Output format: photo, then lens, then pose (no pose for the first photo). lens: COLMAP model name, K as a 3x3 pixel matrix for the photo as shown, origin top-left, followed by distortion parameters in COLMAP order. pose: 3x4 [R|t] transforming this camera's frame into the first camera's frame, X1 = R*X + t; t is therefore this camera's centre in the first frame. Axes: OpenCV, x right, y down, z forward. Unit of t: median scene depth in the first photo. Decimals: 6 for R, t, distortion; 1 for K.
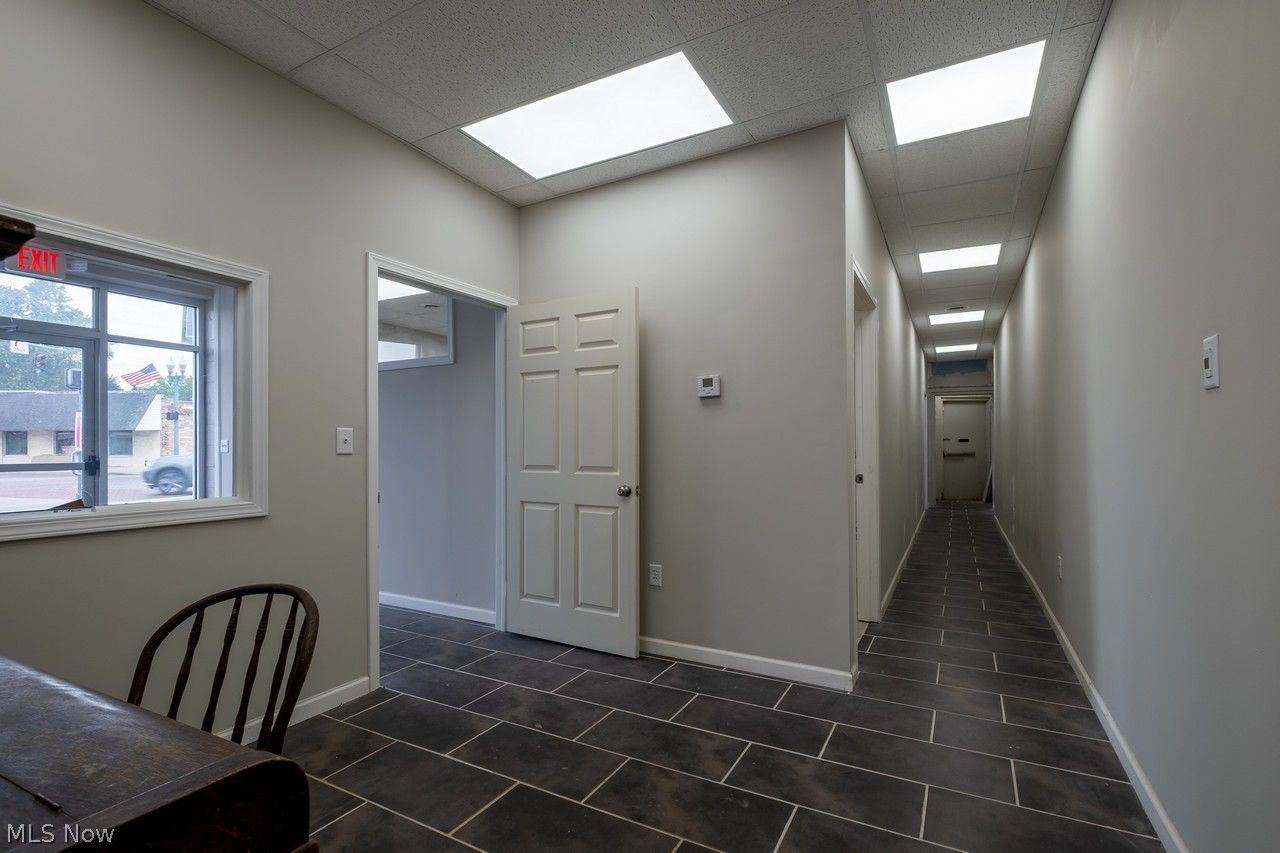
lens RADIAL K [[584.6, 0, 640.2], [0, 584.6, 441.2], [0, 0, 1]] dist [0.000531, -0.000061]
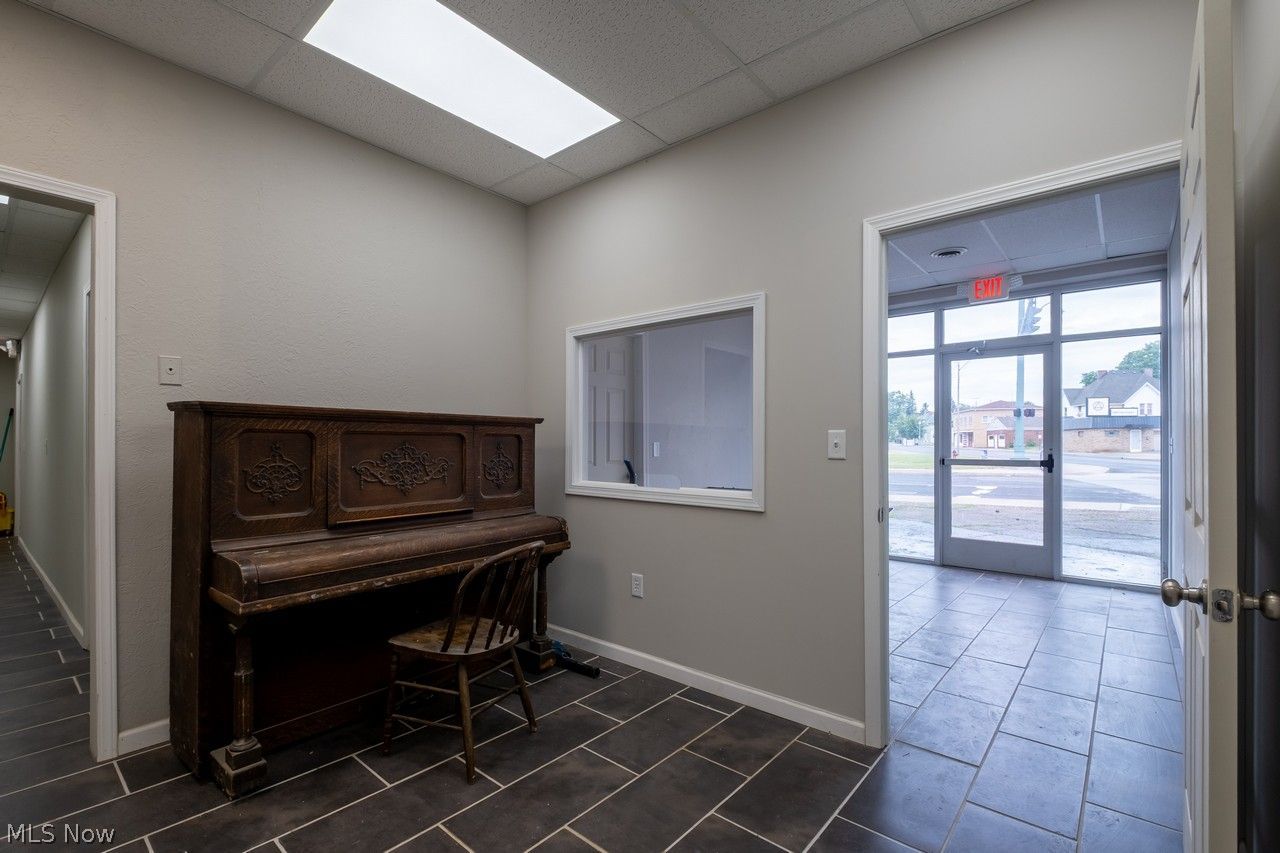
lens RADIAL K [[584.6, 0, 640.2], [0, 584.6, 441.2], [0, 0, 1]] dist [0.000531, -0.000061]
pose [[-0.198646, 0.002452, -0.980068, 0.434370], [0.007194, 0.999974, 0.001044, -0.008408], [0.980045, -0.006843, -0.198659, 0.877180]]
